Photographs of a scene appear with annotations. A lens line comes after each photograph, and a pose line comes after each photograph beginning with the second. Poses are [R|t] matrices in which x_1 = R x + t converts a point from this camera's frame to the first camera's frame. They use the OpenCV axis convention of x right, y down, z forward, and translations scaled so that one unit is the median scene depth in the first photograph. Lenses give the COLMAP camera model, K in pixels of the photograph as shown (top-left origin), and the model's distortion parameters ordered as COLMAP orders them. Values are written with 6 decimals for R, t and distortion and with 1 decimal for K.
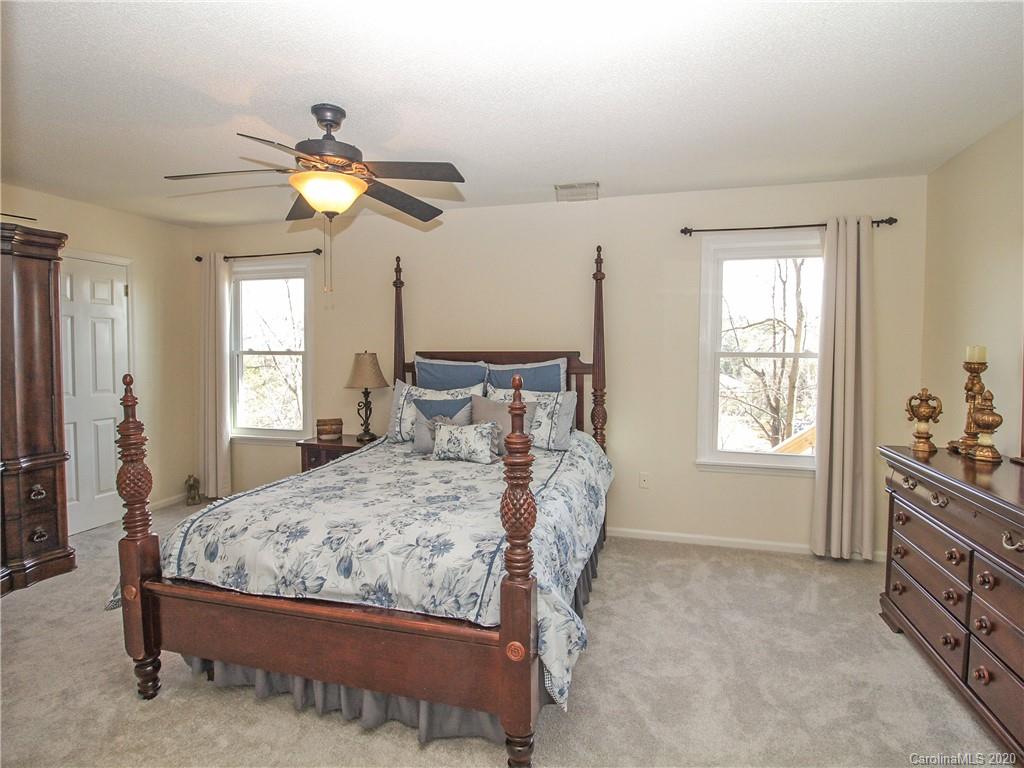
lens RADIAL K [[528.2, 0, 513.7], [0, 528.2, 375.1], [0, 0, 1]] dist [-0.001483, -0.001476]
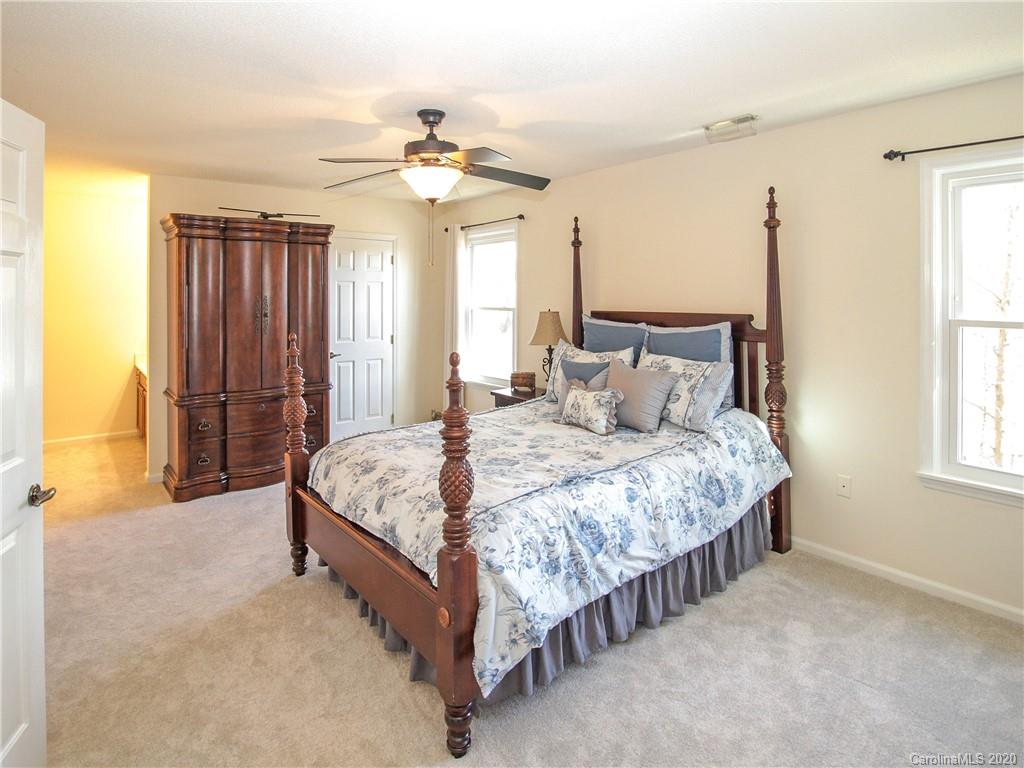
lens RADIAL K [[558.3, 0, 511.0], [0, 558.3, 296.7], [0, 0, 1]] dist [-0.000617, -0.001006]
pose [[0.822304, -0.000718, -0.569048, 0.348512], [-0.025239, 0.998969, -0.037733, -0.033707], [0.568489, 0.045390, 0.821438, 0.066999]]
